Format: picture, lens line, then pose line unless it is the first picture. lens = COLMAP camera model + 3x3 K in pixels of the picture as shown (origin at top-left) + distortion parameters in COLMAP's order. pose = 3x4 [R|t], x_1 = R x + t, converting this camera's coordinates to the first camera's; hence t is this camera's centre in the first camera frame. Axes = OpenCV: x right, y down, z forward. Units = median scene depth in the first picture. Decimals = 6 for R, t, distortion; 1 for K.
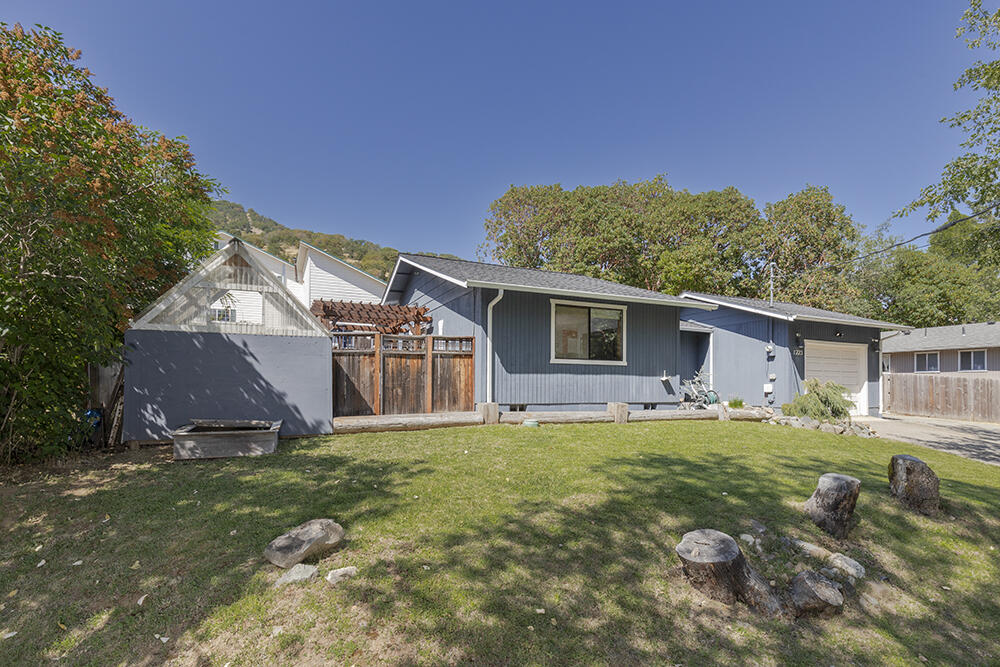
lens RADIAL K [[468.8, 0, 542.2], [0, 468.8, 385.1], [0, 0, 1]] dist [0.002966, -0.000580]
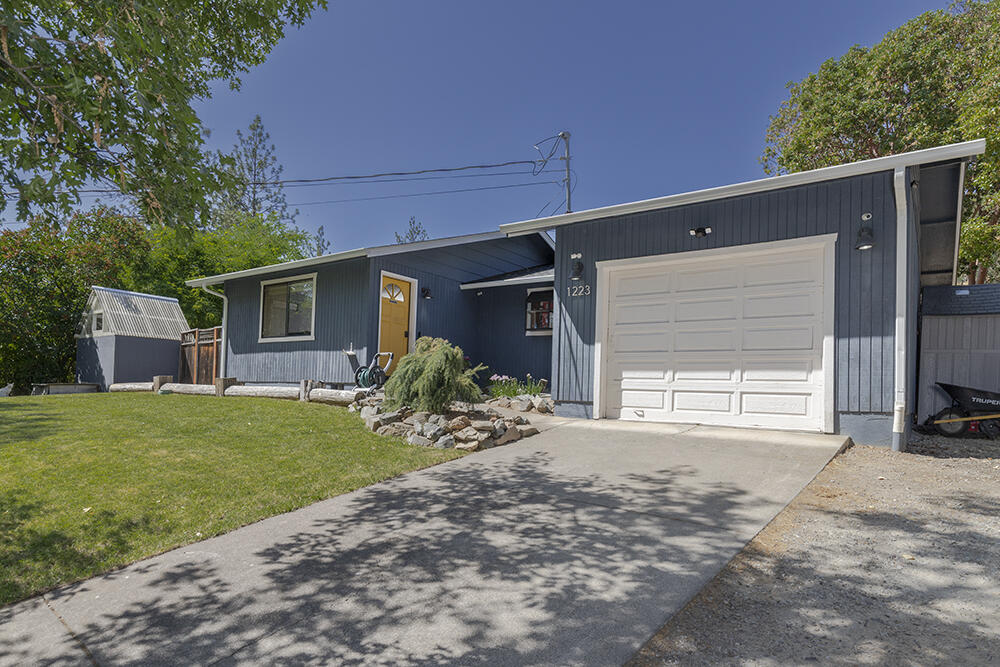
lens RADIAL K [[563.2, 0, 523.8], [0, 563.2, 416.2], [0, 0, 1]] dist [0.008073, 0.003783]
pose [[0.505274, 0.042251, -0.861924, 1.205893], [-0.016551, 0.999091, 0.039272, 0.049909], [0.862800, -0.005578, 0.505514, 0.731350]]
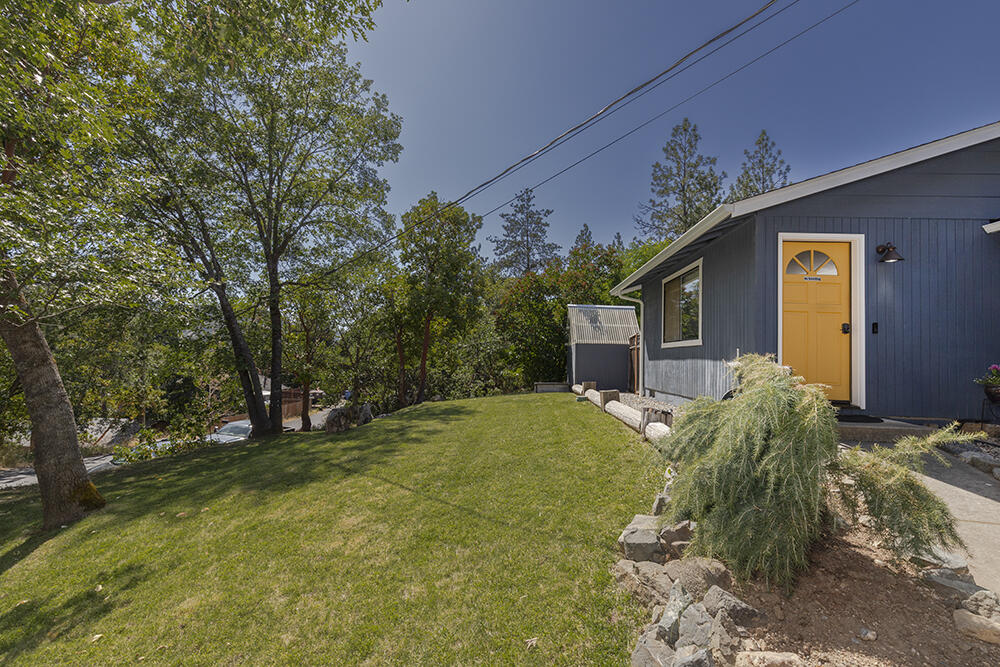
lens RADIAL K [[456.2, 0, 493.7], [0, 456.2, 334.5], [0, 0, 1]] dist [0.012205, -0.001998]
pose [[-0.483938, -0.067178, -0.872520, 0.832591], [-0.027538, 0.997724, -0.061544, -0.007165], [0.874669, -0.005756, -0.484687, 0.966320]]
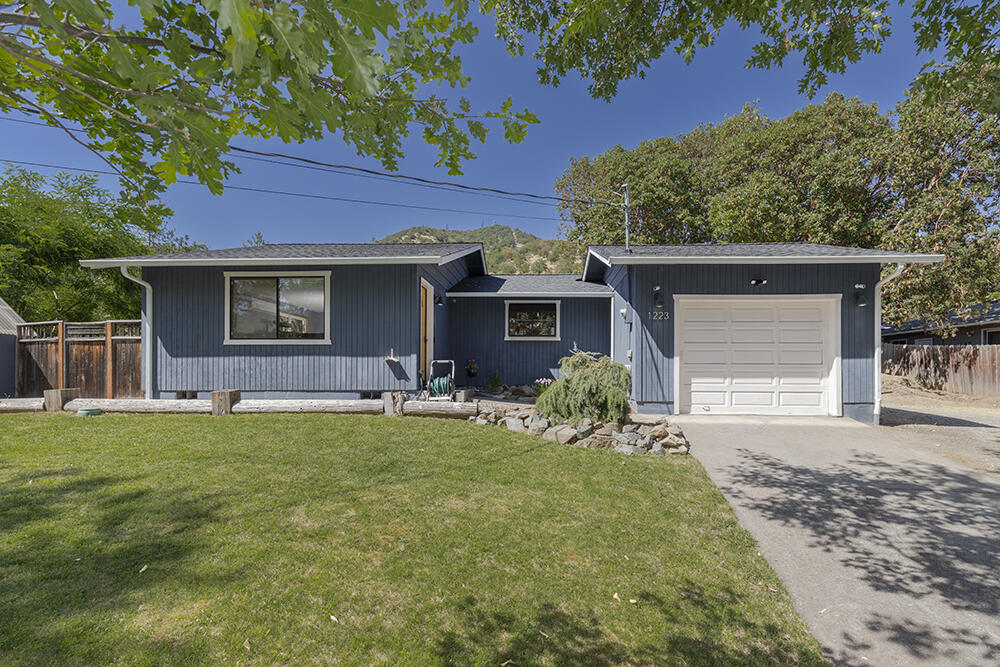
lens RADIAL K [[456.2, 0, 508.8], [0, 456.2, 373.4], [0, 0, 1]] dist [0.012205, -0.001998]
pose [[0.891590, -0.007019, -0.452789, 0.743457], [0.009092, 0.999956, 0.002403, 0.008428], [0.452752, -0.006259, 0.891614, 0.394442]]
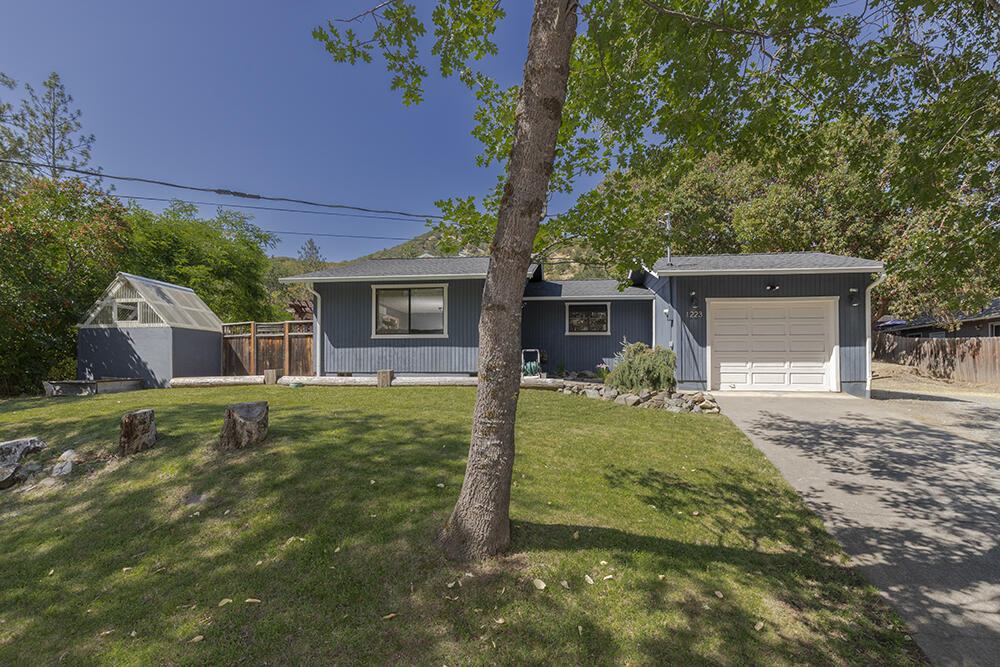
lens RADIAL K [[456.2, 0, 503.5], [0, 456.2, 370.8], [0, 0, 1]] dist [0.012205, -0.001998]
pose [[0.867688, -0.007049, -0.497060, 0.754636], [0.010663, 0.999933, 0.004434, 0.029447], [0.496995, -0.009147, 0.867705, 0.120570]]
